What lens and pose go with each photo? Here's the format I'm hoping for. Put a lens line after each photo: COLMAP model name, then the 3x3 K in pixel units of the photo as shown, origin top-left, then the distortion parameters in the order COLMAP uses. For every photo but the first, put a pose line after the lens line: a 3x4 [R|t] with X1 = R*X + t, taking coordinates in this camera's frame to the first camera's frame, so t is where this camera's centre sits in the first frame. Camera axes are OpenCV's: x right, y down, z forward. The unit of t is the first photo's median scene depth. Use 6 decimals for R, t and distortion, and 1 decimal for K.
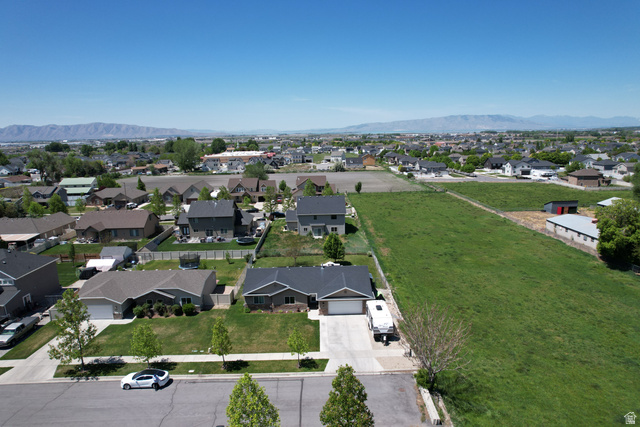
lens RADIAL K [[406.8, 0, 320.1], [0, 406.8, 215.2], [0, 0, 1]] dist [-0.050275, 0.030637]
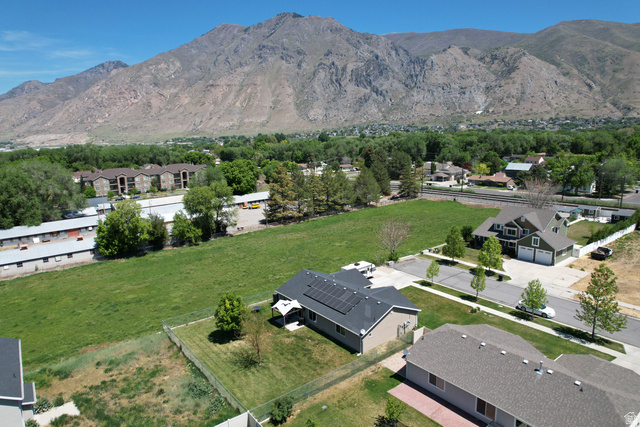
lens RADIAL K [[406.8, 0, 315.4], [0, 406.8, 209.4], [0, 0, 1]] dist [-0.050275, 0.030637]
pose [[-0.598959, -0.104979, 0.793869, -0.437651], [0.203610, 0.938823, 0.277767, -0.185032], [-0.774462, 0.328010, -0.540942, 0.936276]]
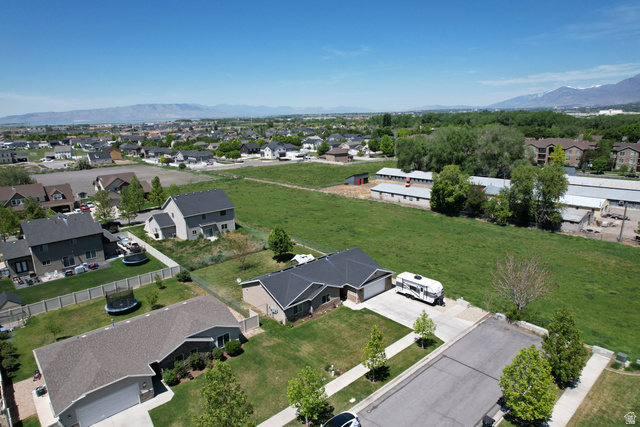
lens RADIAL K [[406.8, 0, 319.8], [0, 406.8, 215.0], [0, 0, 1]] dist [-0.050275, 0.030637]
pose [[0.755183, -0.154760, 0.636984, -0.376664], [0.138332, 0.987472, 0.075912, -0.029330], [-0.640752, 0.030788, 0.767130, 0.173254]]
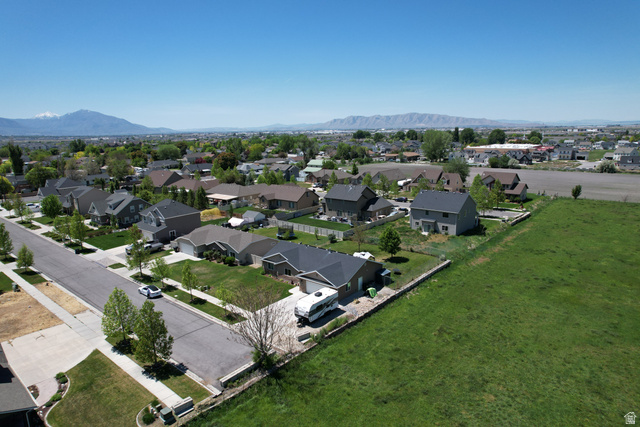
lens RADIAL K [[406.8, 0, 320.9], [0, 406.8, 215.5], [0, 0, 1]] dist [-0.050275, 0.030637]
pose [[0.754702, 0.141699, -0.640582, 0.412410], [-0.126128, 0.989521, 0.070288, -0.023637], [0.643829, 0.027749, 0.764666, 0.106397]]
